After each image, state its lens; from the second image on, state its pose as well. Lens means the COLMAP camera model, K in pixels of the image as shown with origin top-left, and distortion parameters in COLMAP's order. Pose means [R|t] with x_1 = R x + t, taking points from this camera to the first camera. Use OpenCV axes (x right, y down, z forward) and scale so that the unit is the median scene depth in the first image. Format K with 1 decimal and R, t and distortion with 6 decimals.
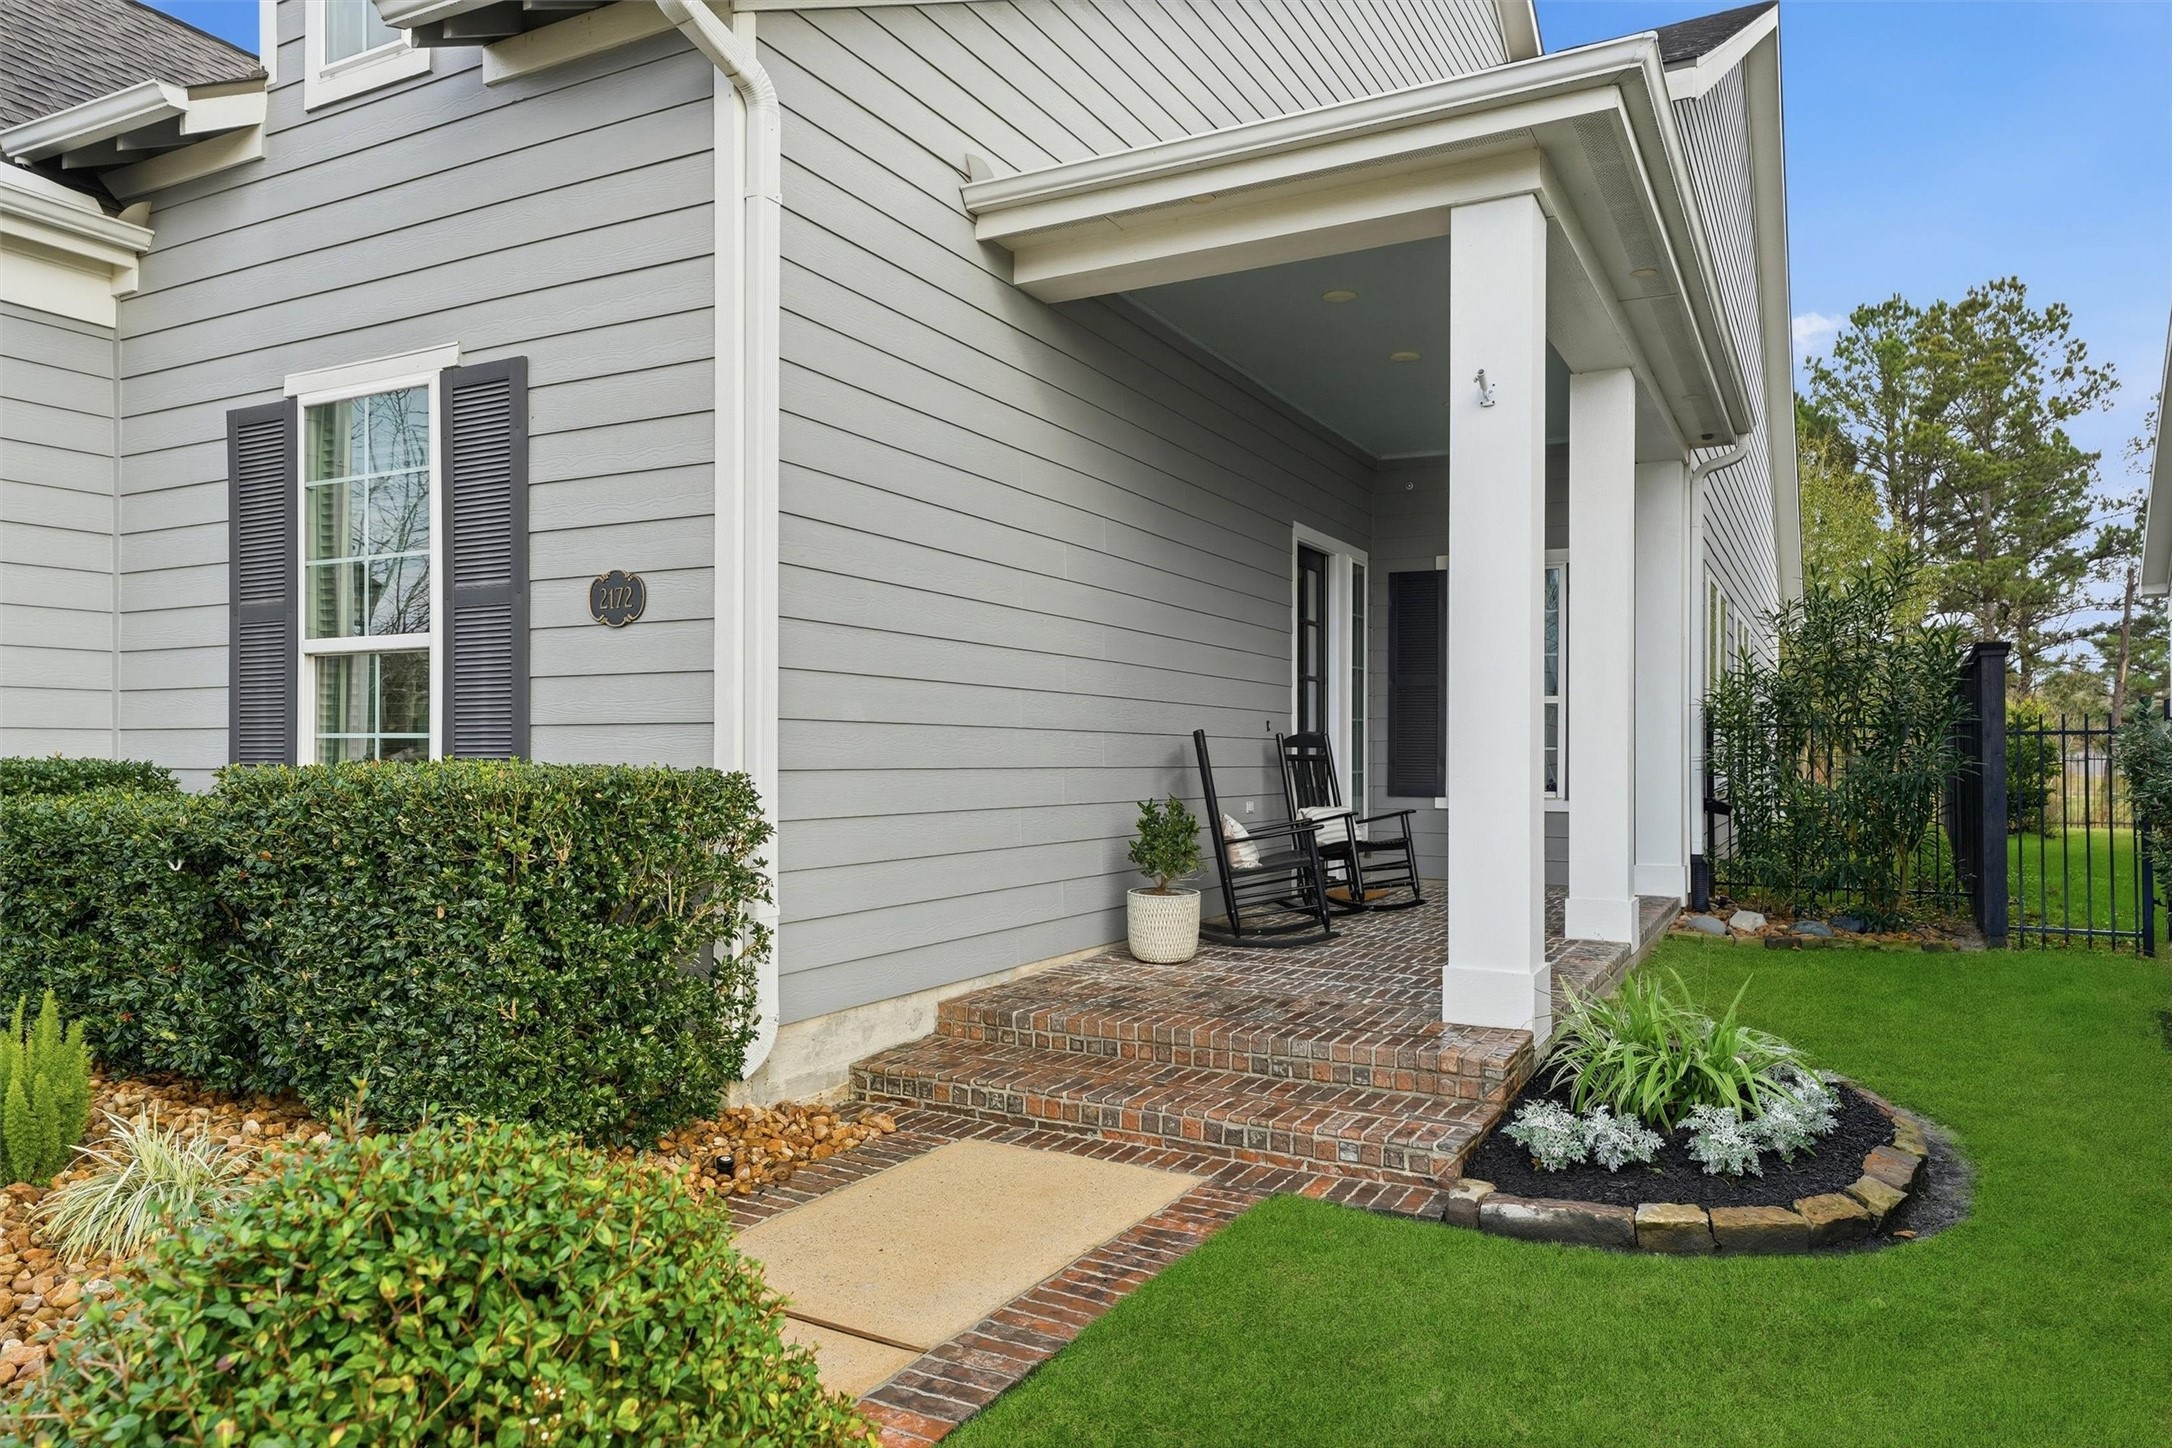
lens RADIAL K [[1403.1, 0, 1079.5], [0, 1403.1, 738.7], [0, 0, 1]] dist [0.028445, 0.000431]
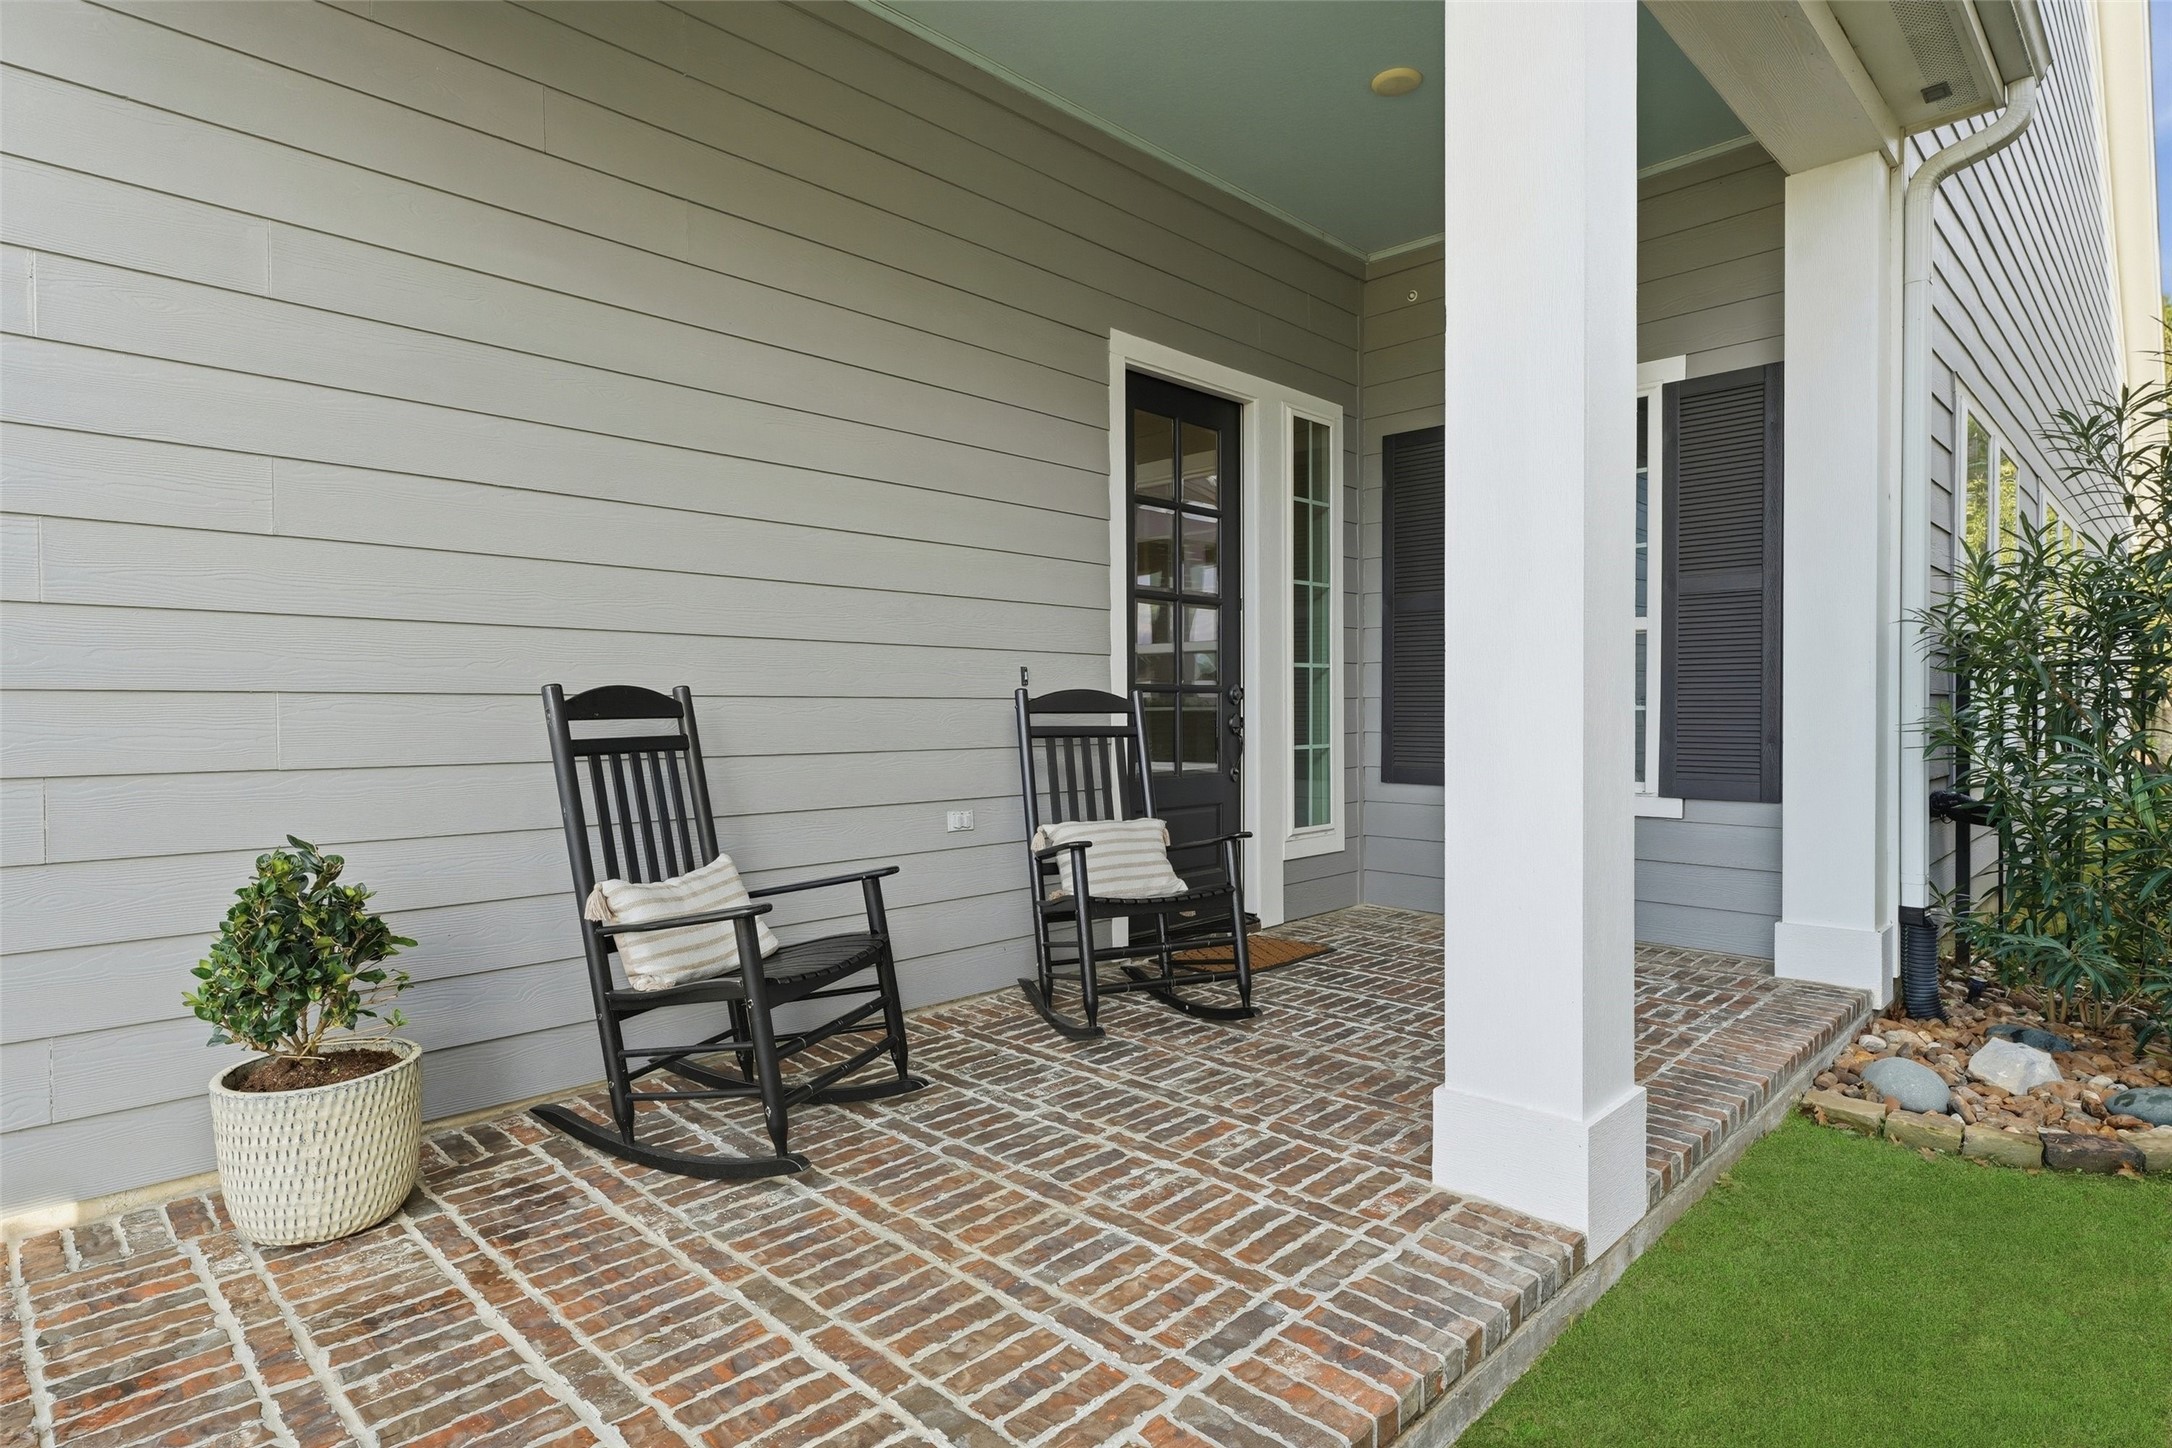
lens RADIAL K [[1160.3, 0, 1095.5], [0, 1160.3, 721.8], [0, 0, 1]] dist [0.015965, 0.000155]
pose [[0.962990, -0.008593, -0.269399, 0.305134], [0.015110, 0.999641, 0.022126, -0.001816], [0.269112, -0.025378, 0.962774, 0.580620]]
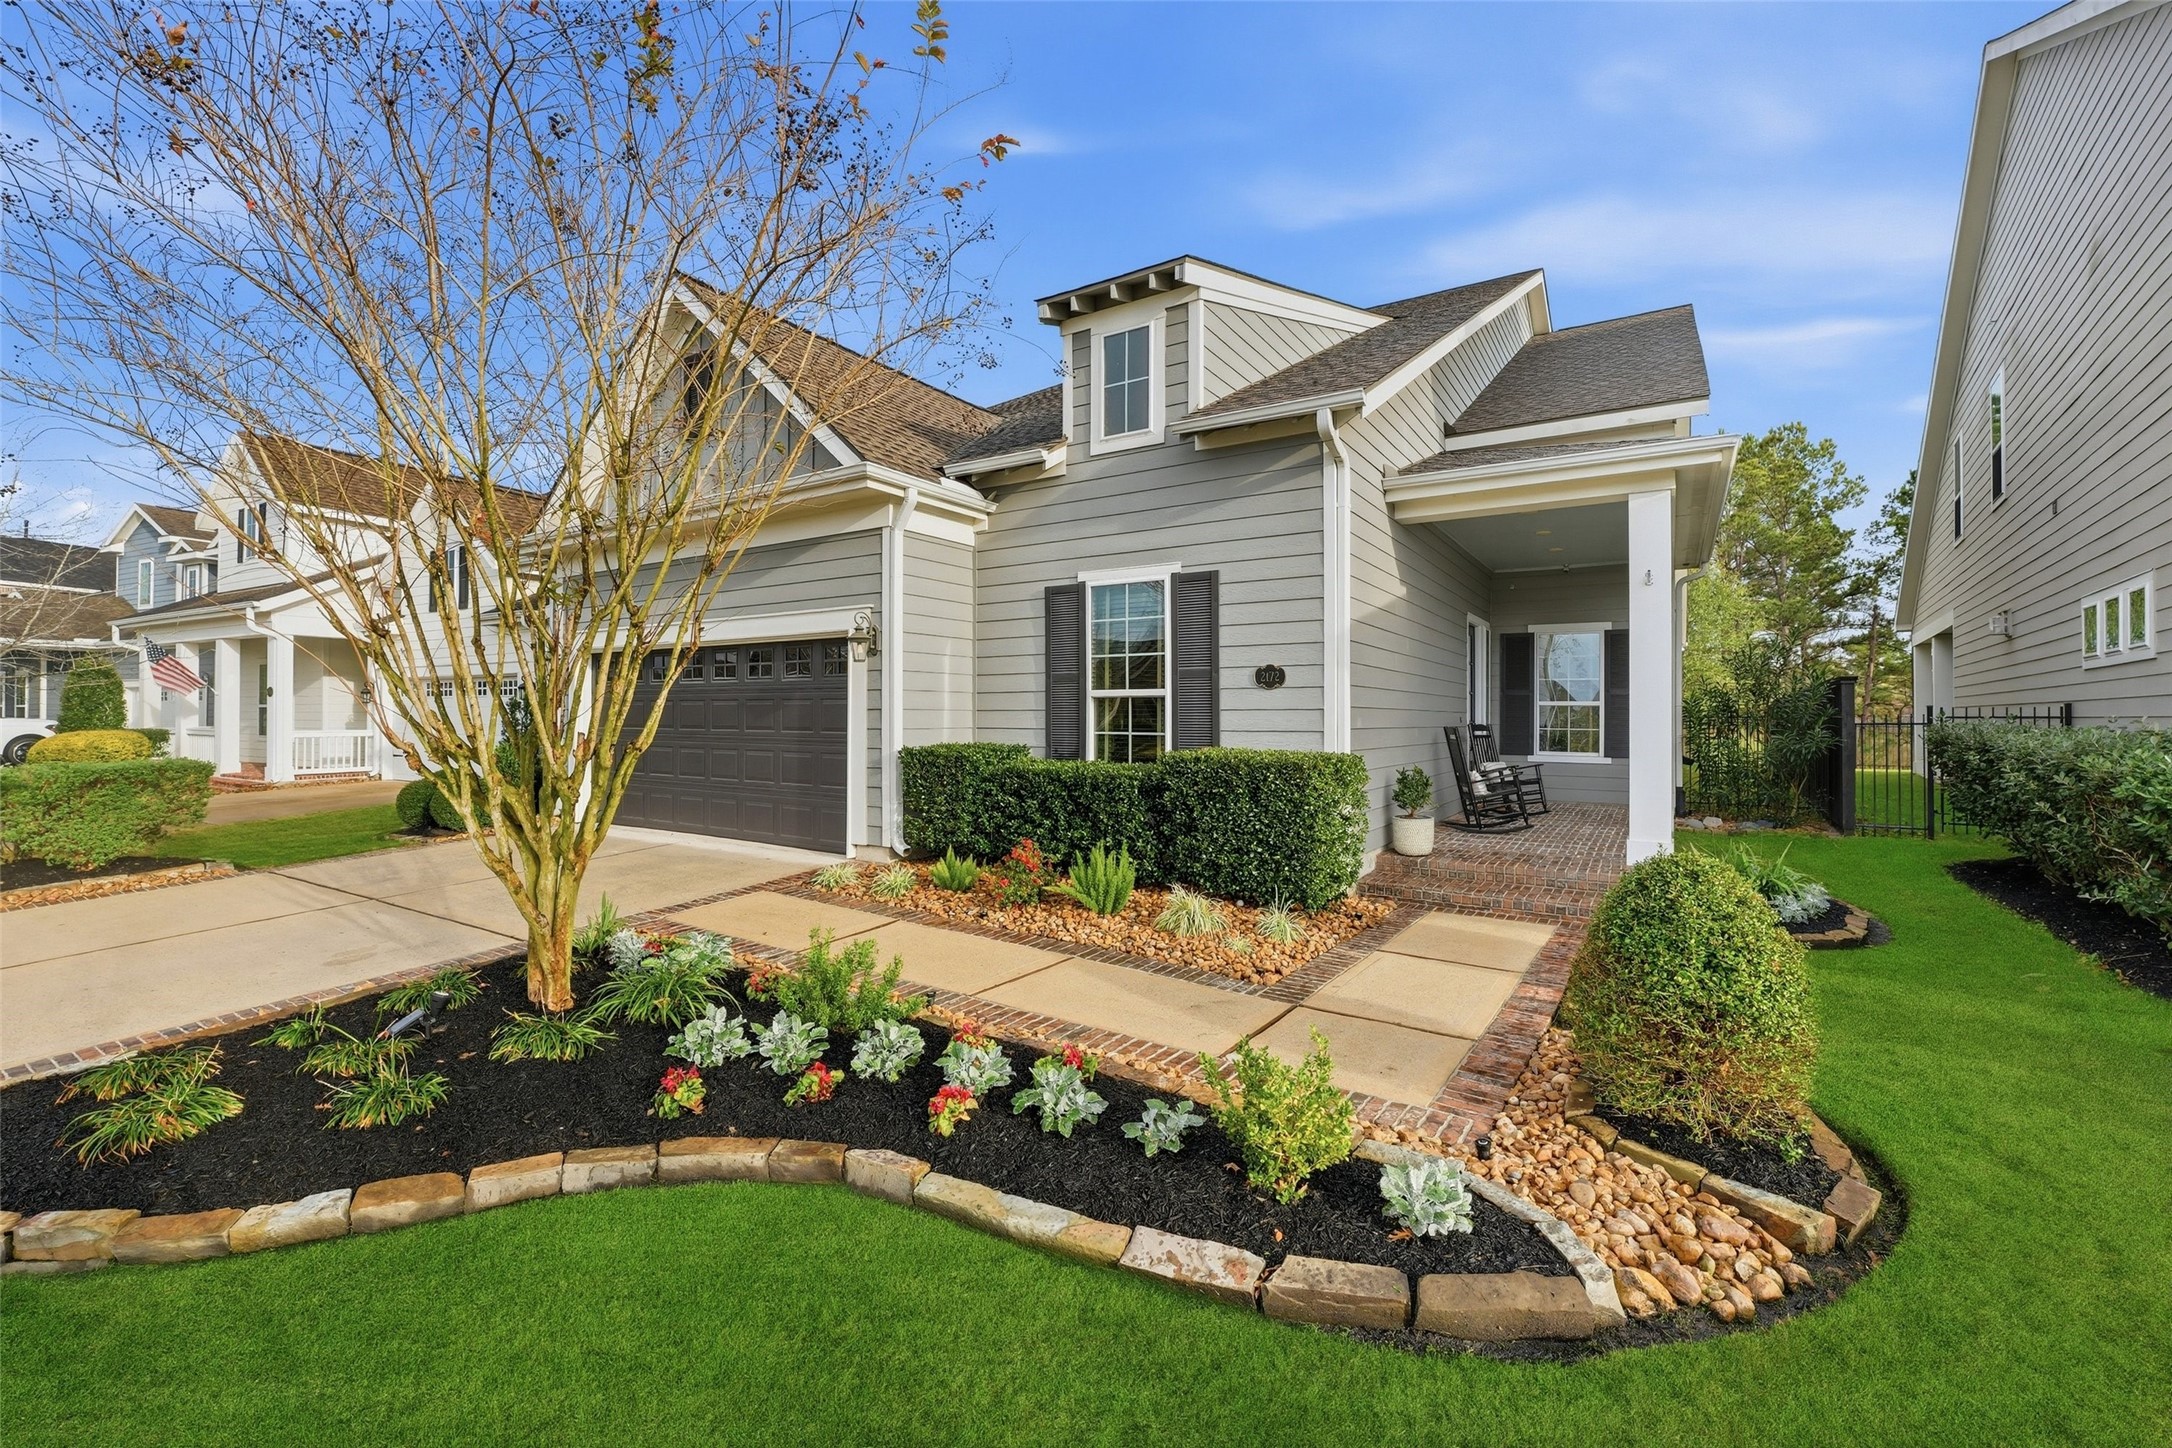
lens RADIAL K [[904.3, 0, 1086.9], [0, 904.3, 708.7], [0, 0, 1]] dist [-0.017396, -0.000185]
pose [[0.996974, -0.000891, -0.077729, -0.298421], [0.001084, 0.999996, 0.002440, -0.029788], [0.077726, -0.002517, 0.996972, -0.292108]]
